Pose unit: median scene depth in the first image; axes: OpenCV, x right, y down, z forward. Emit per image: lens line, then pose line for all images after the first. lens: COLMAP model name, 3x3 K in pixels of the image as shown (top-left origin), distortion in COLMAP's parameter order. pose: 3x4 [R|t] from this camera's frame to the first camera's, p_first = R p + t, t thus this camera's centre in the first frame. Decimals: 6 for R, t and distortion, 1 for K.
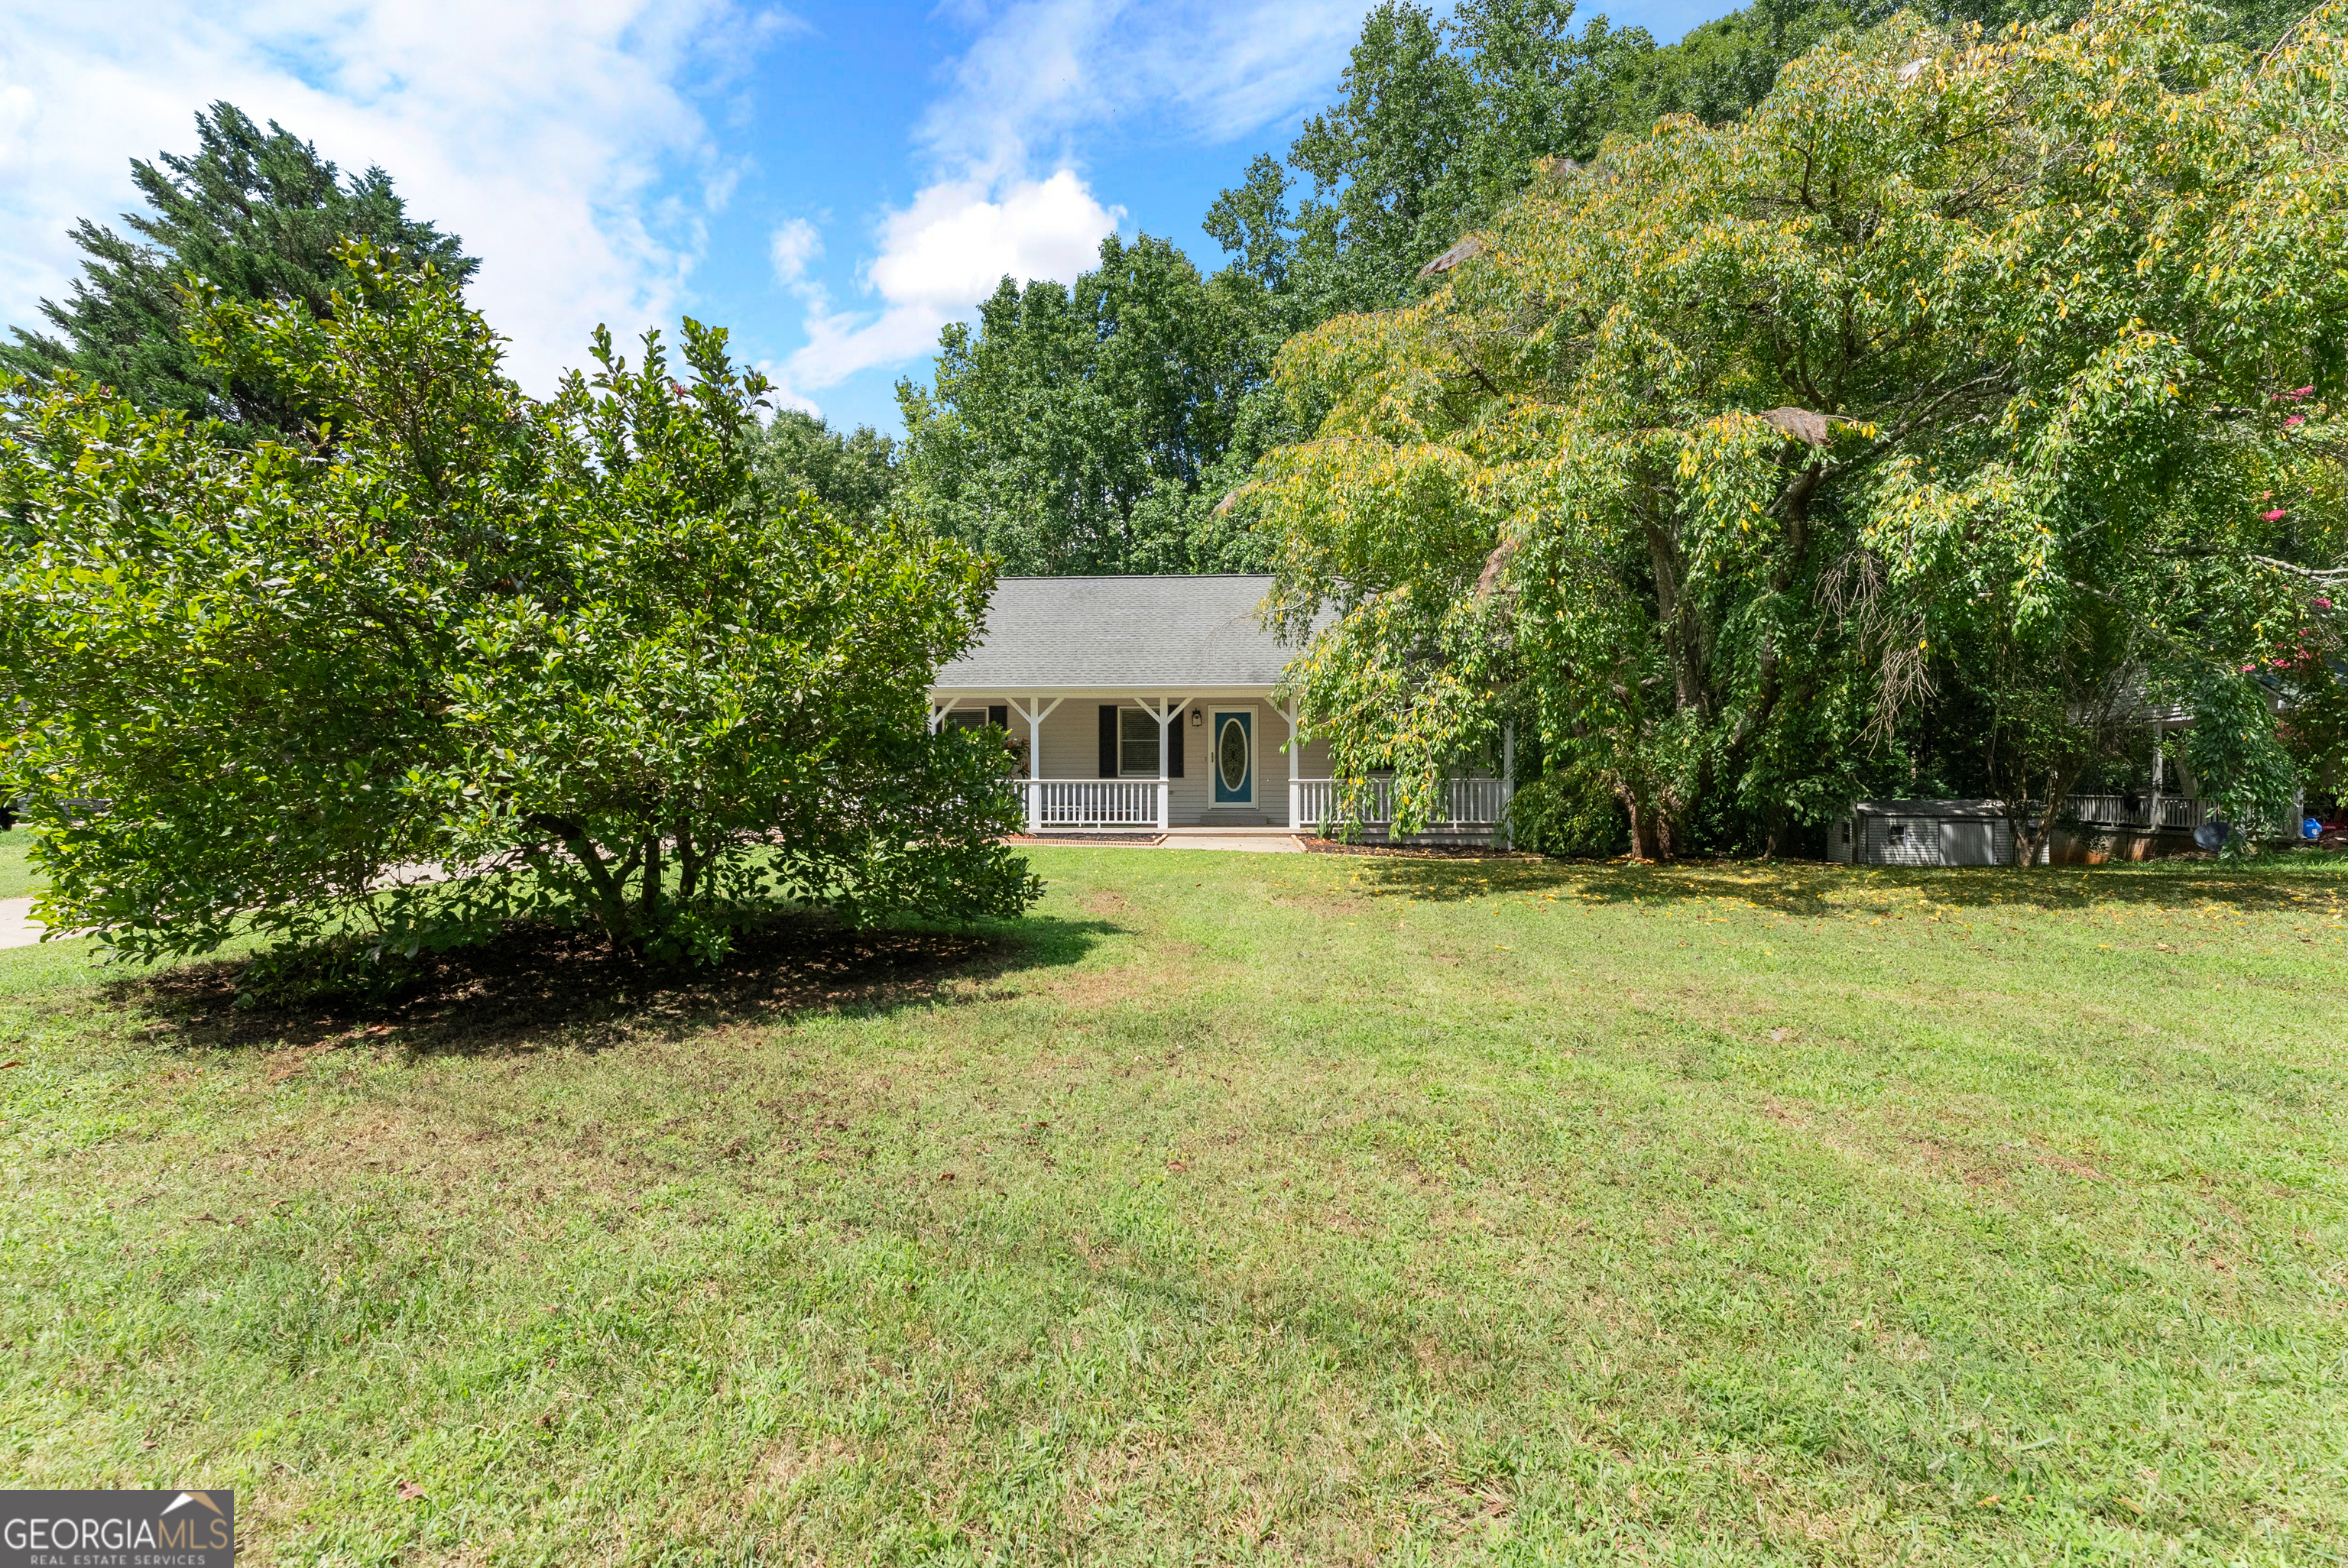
lens RADIAL K [[971.5, 0, 1174.0], [0, 971.5, 784.0], [0, 0, 1]] dist [-0.001305, -0.000012]
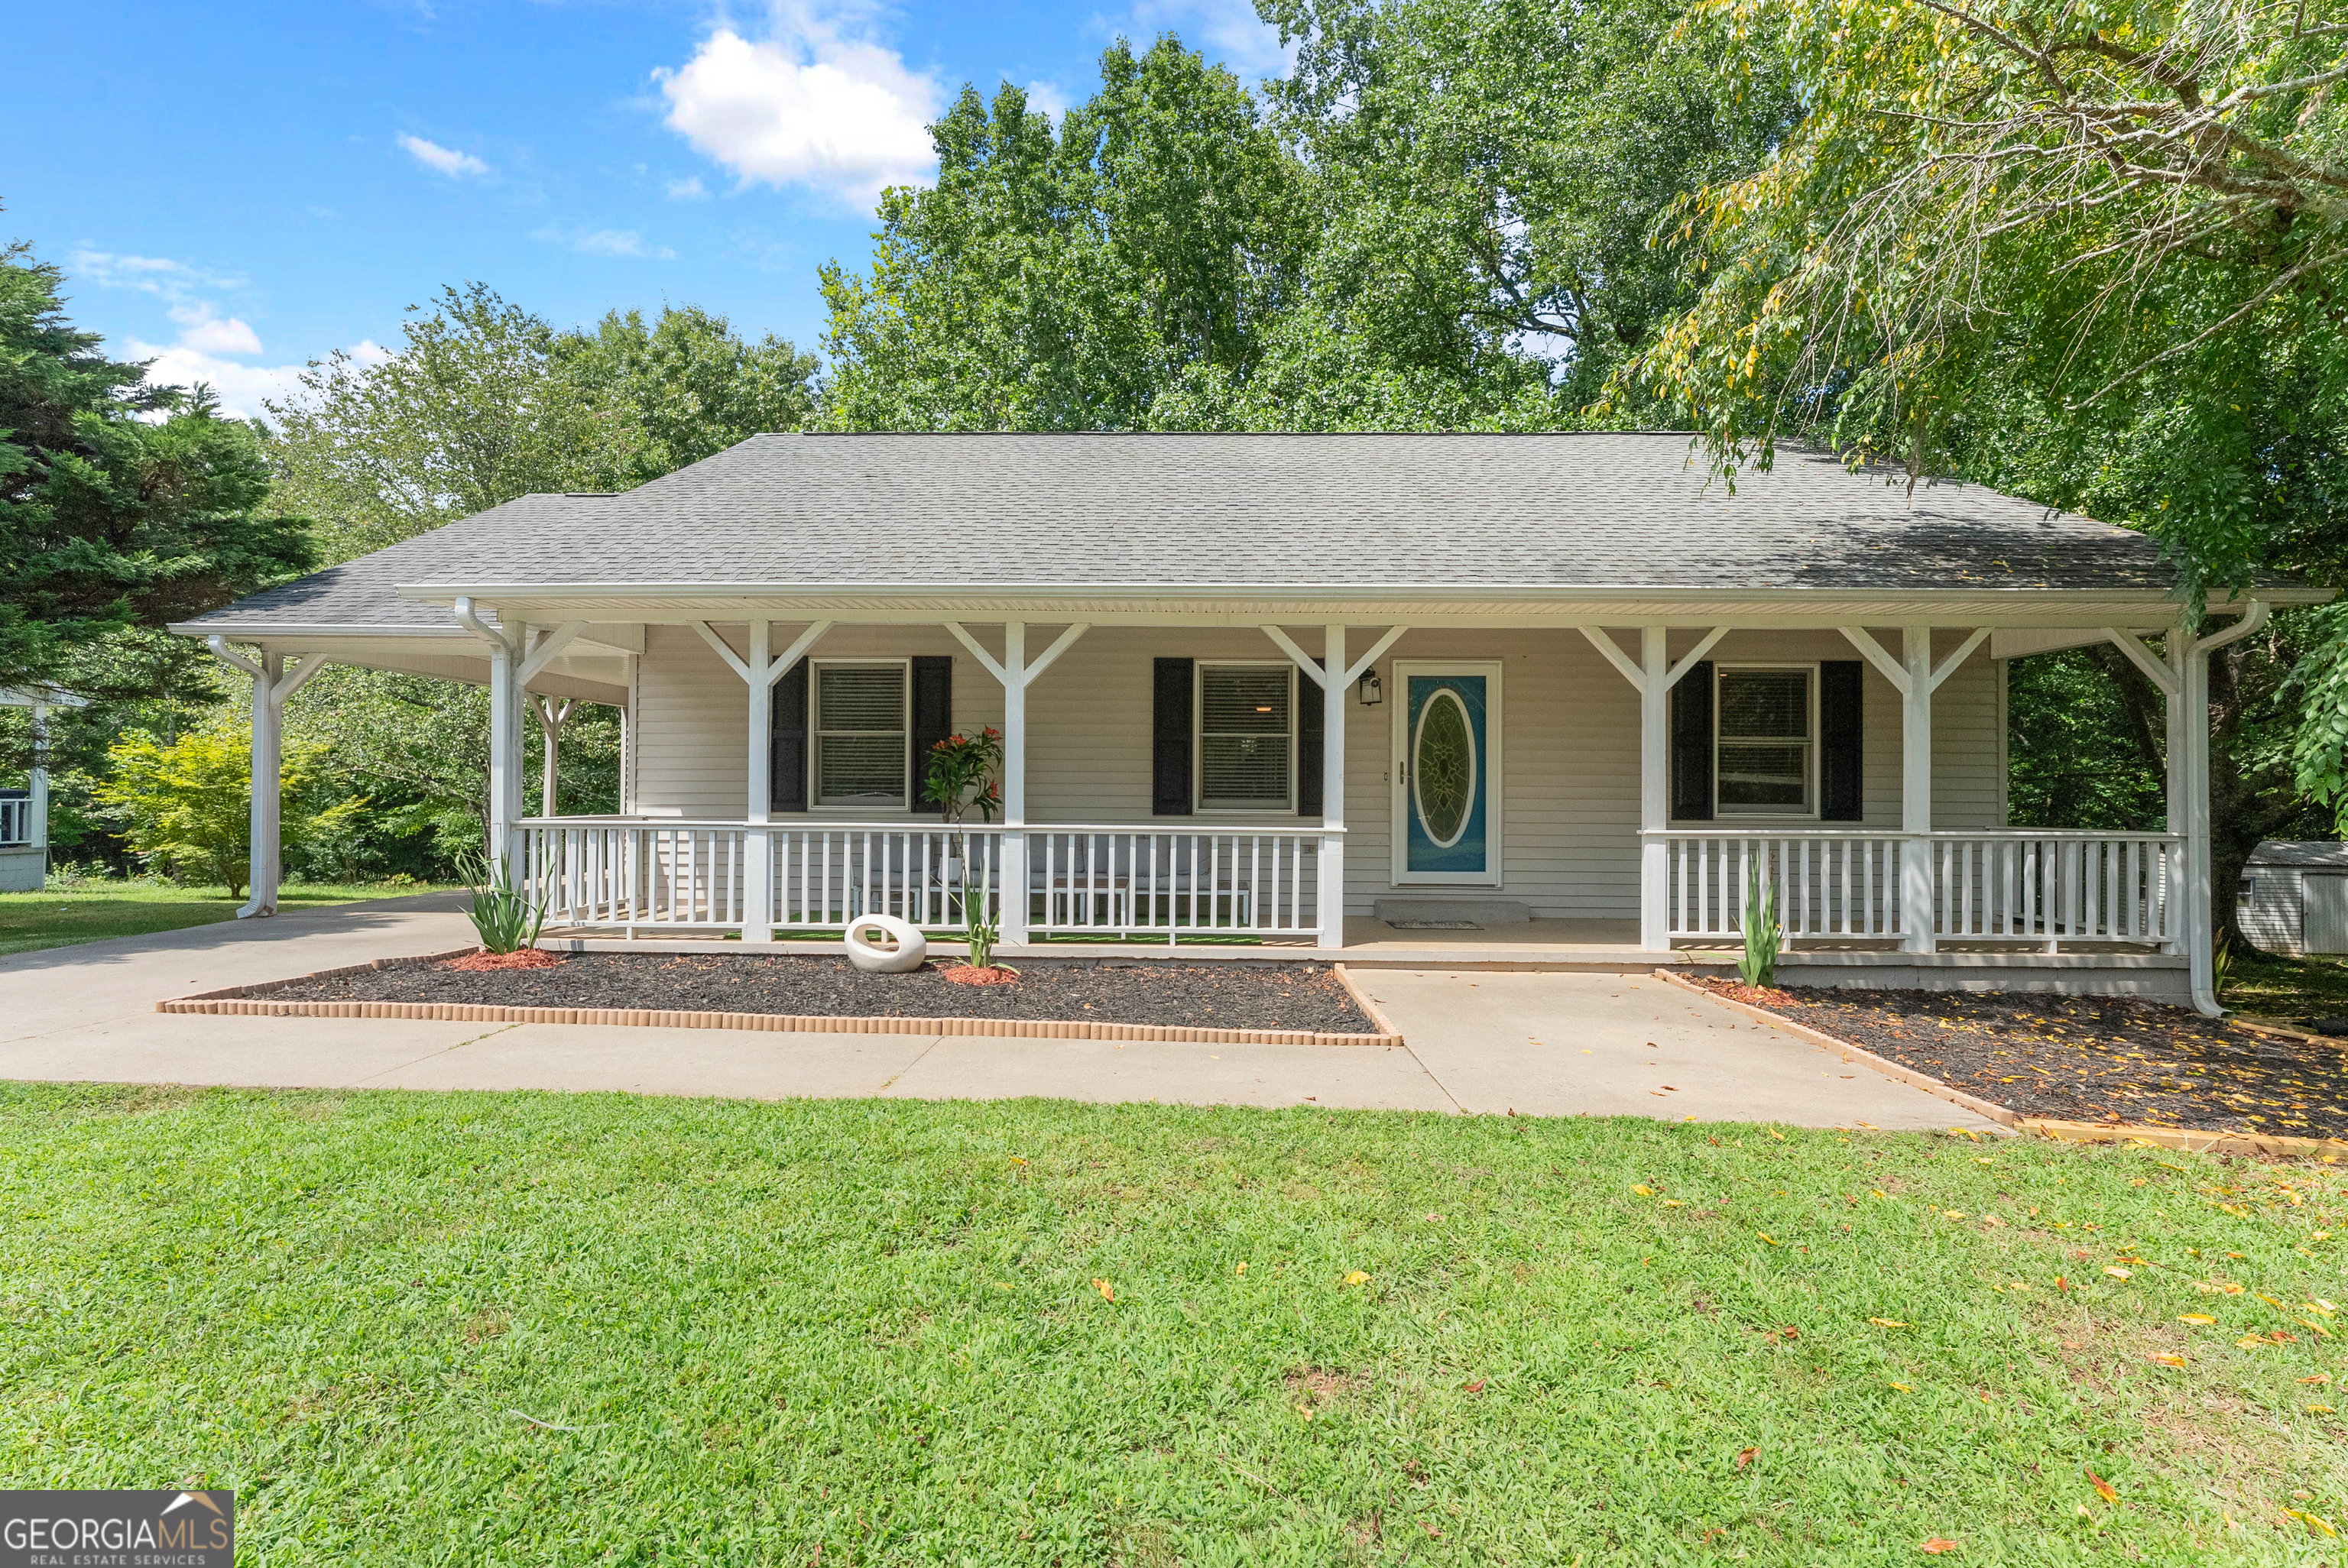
lens RADIAL K [[971.5, 0, 1174.0], [0, 971.5, 784.0], [0, 0, 1]] dist [-0.001305, -0.000012]
pose [[0.999250, 0.008652, 0.037732, -0.086300], [-0.008216, 0.999898, -0.011705, -0.016085], [-0.037829, 0.011387, 0.999219, 0.554425]]
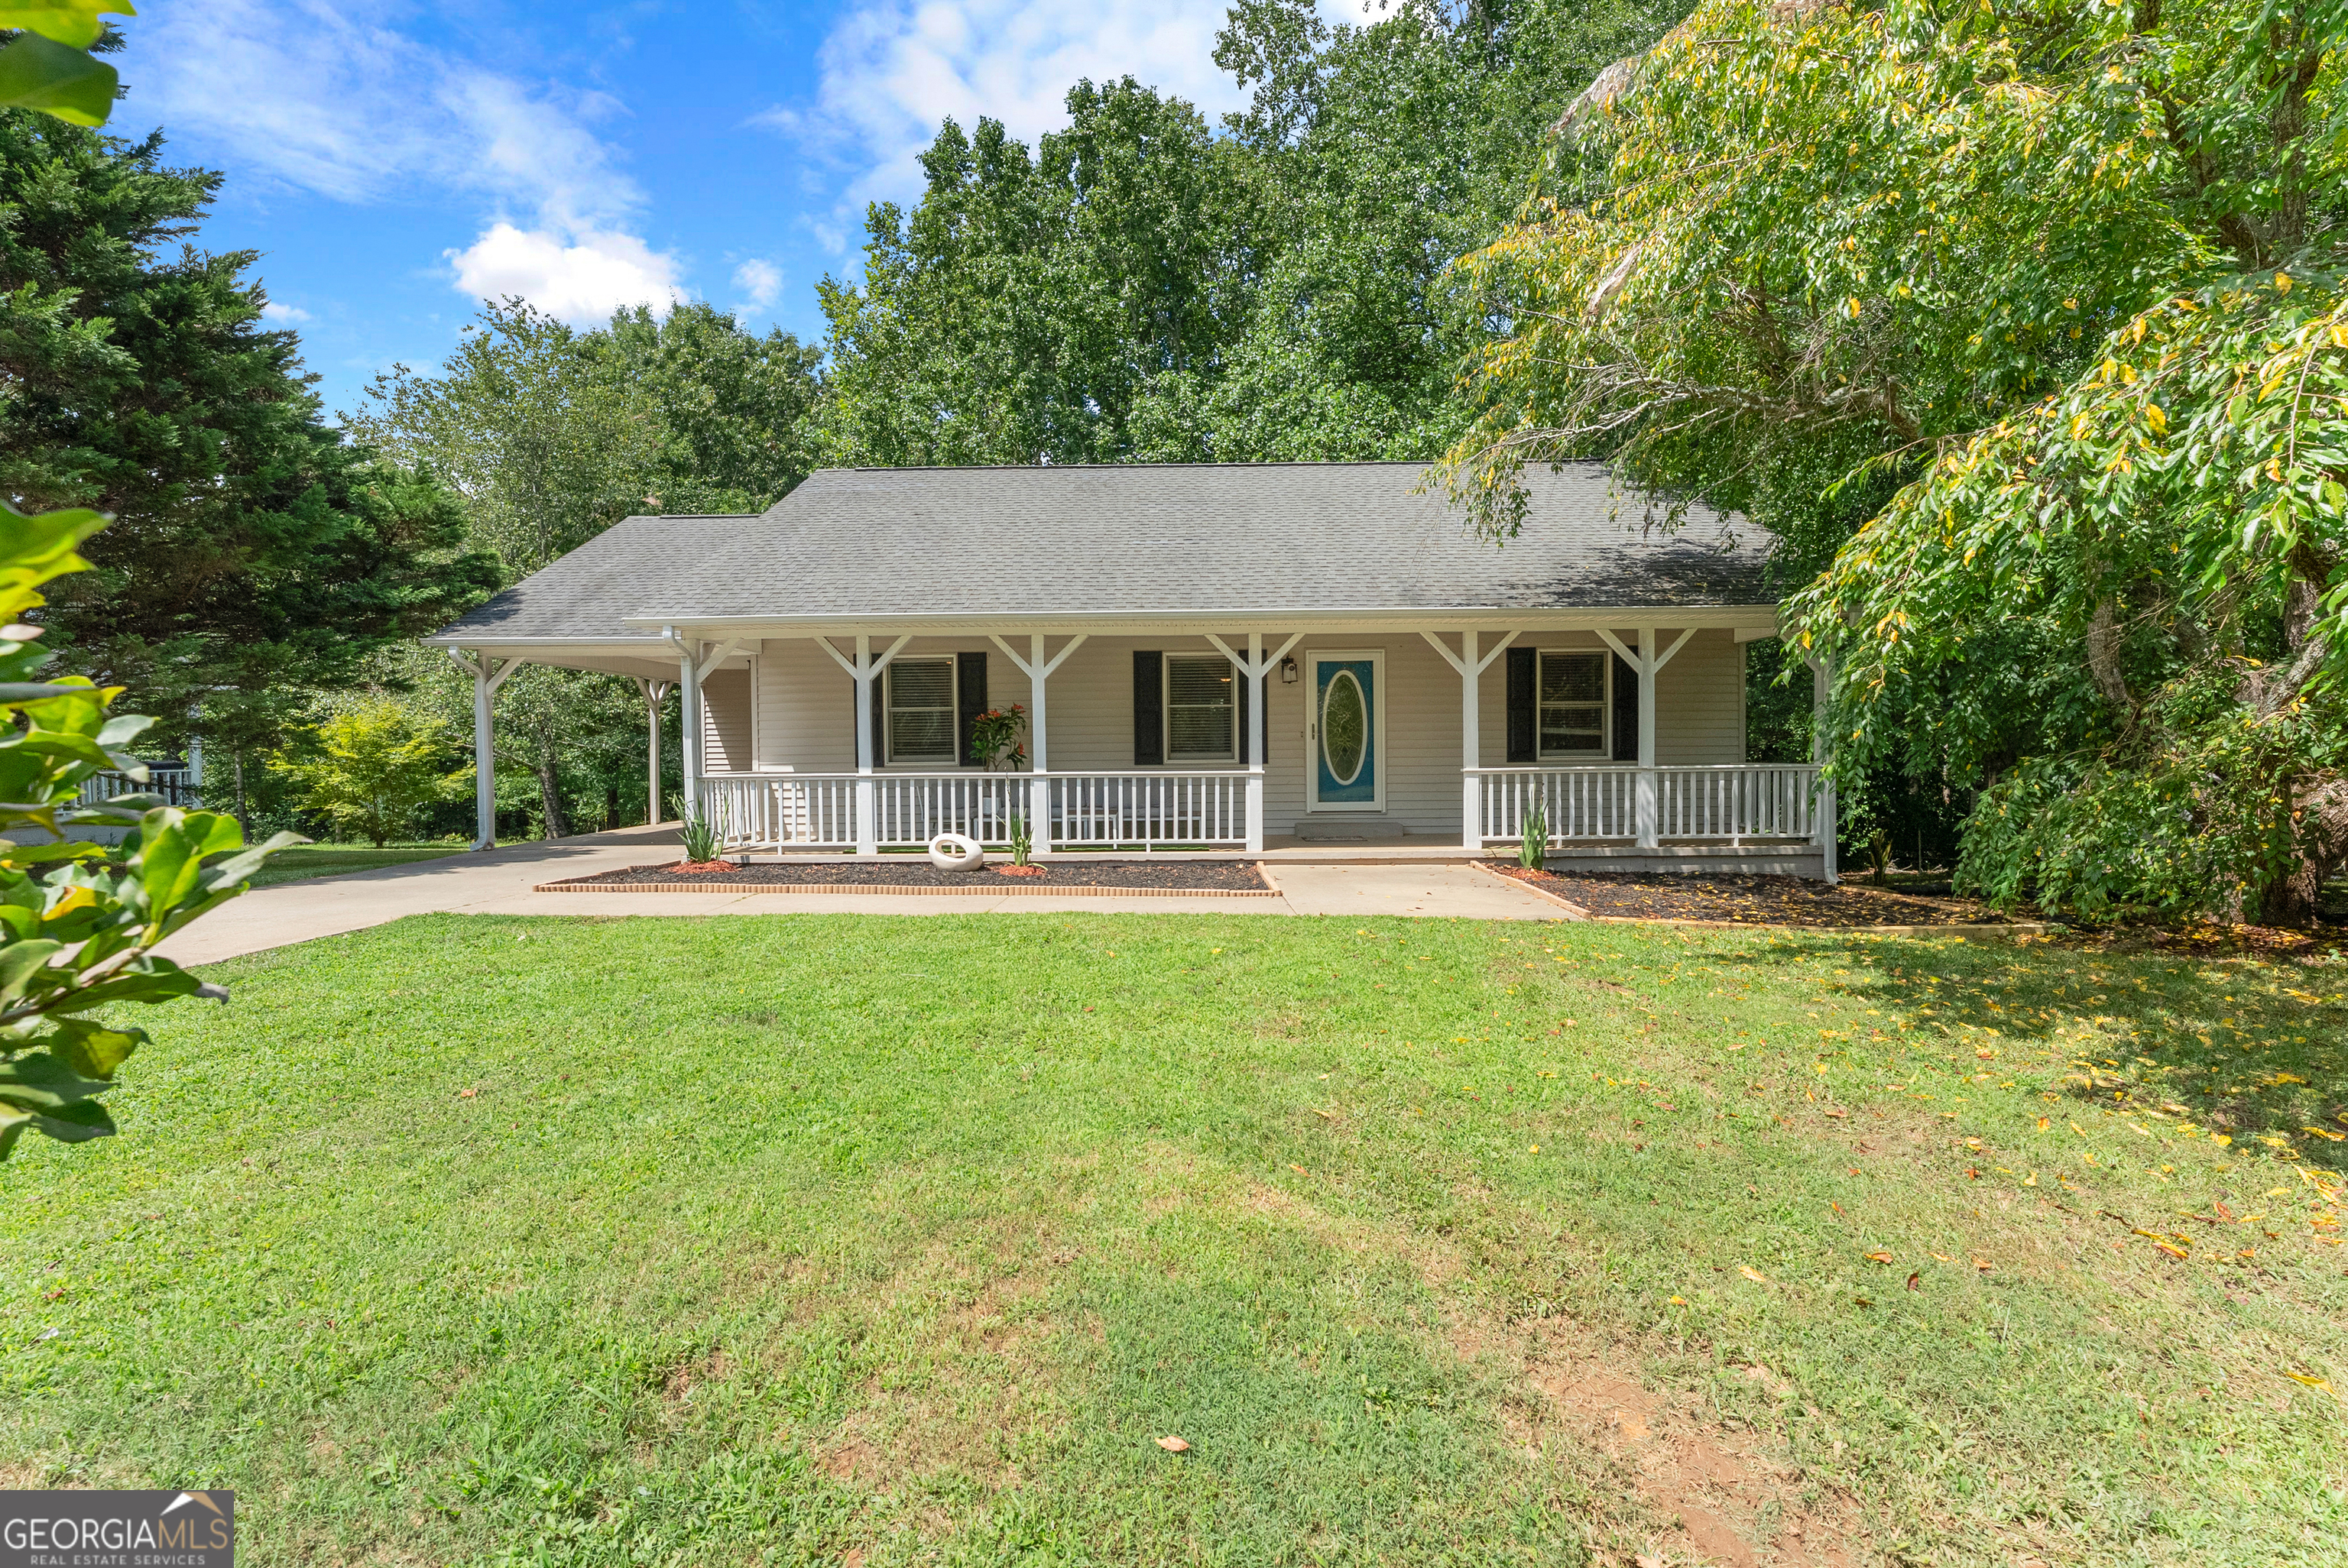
lens RADIAL K [[991.6, 0, 1169.5], [0, 991.6, 787.3], [0, 0, 1]] dist [0.001356, 0.000162]
pose [[0.998971, -0.010273, 0.044181, -0.084867], [0.008690, 0.999319, 0.035869, -0.015377], [-0.044519, -0.035448, 0.998379, 0.361243]]
